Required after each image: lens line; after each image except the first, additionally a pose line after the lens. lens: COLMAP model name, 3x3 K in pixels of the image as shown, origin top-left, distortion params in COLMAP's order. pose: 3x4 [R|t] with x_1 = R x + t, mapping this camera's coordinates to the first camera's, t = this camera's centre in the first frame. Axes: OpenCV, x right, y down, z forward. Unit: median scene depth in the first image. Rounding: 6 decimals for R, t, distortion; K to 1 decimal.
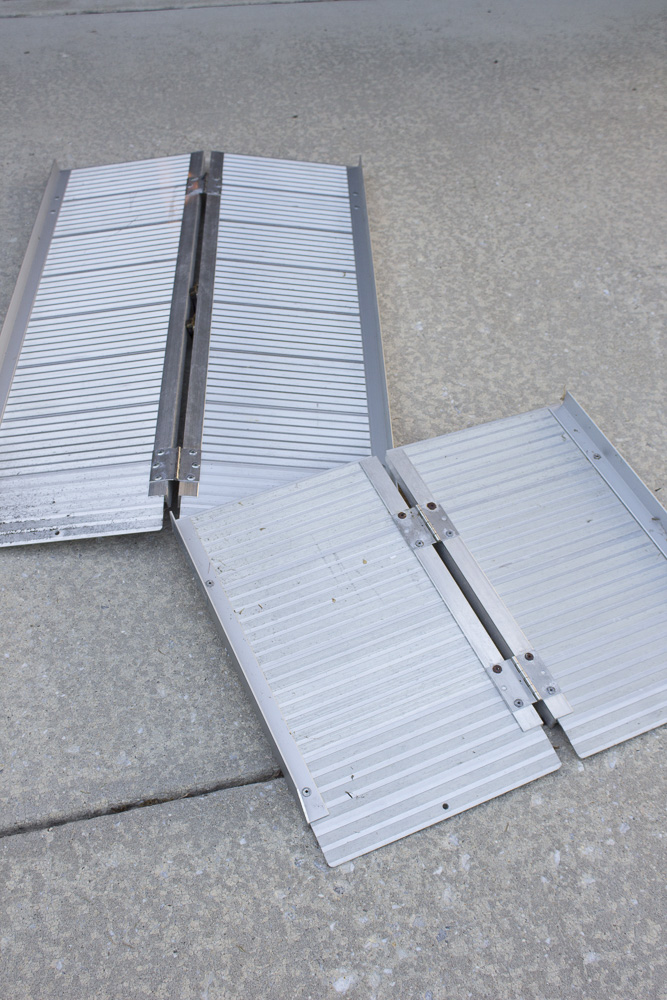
lens RADIAL K [[1048.9, 0, 333.5], [0, 1048.9, 500.0], [0, 0, 1]] dist [-0.124789, 0.150211]
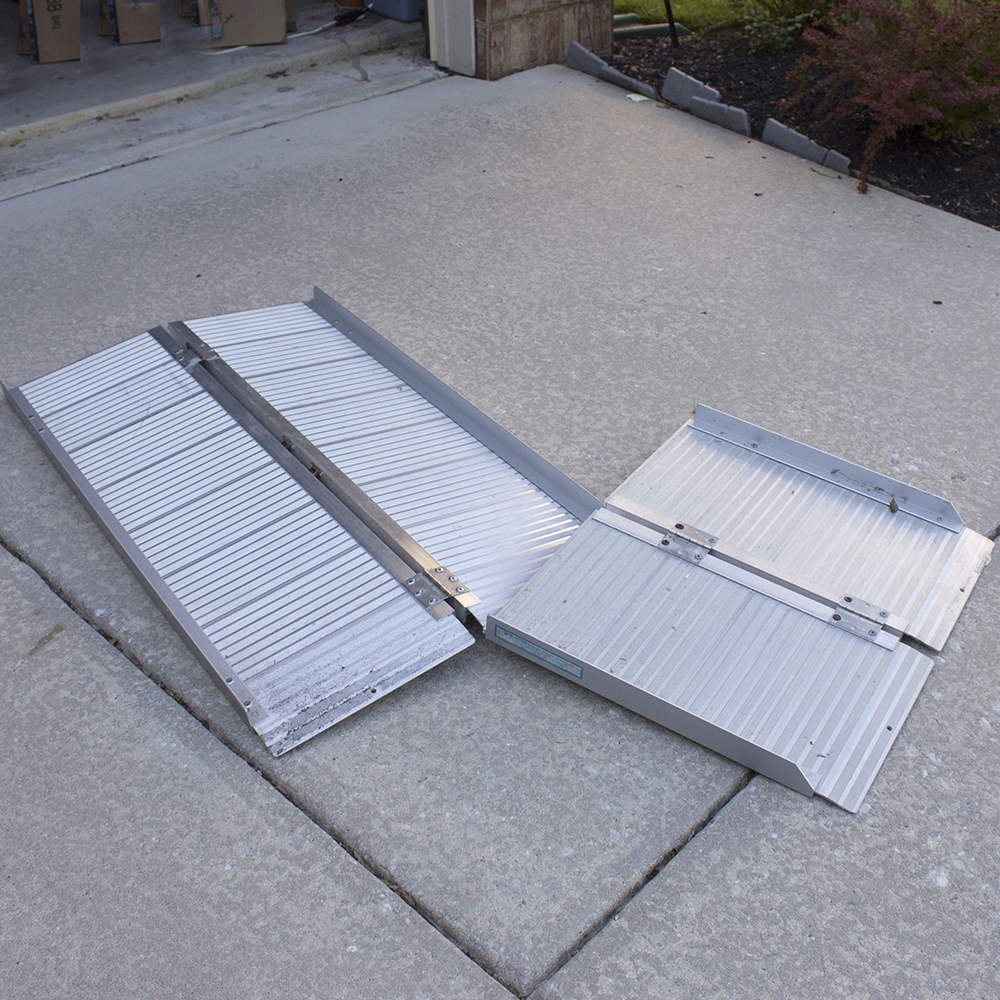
lens RADIAL K [[1293.4, 0, 500.0], [0, 1293.4, 500.0], [0, 0, 1]] dist [-0.158634, 0.130281]
pose [[0.832495, -0.322856, 0.450240, -0.727676], [0.401007, 0.911879, -0.087577, 0.025984], [-0.382290, 0.253457, 0.888602, -0.094394]]
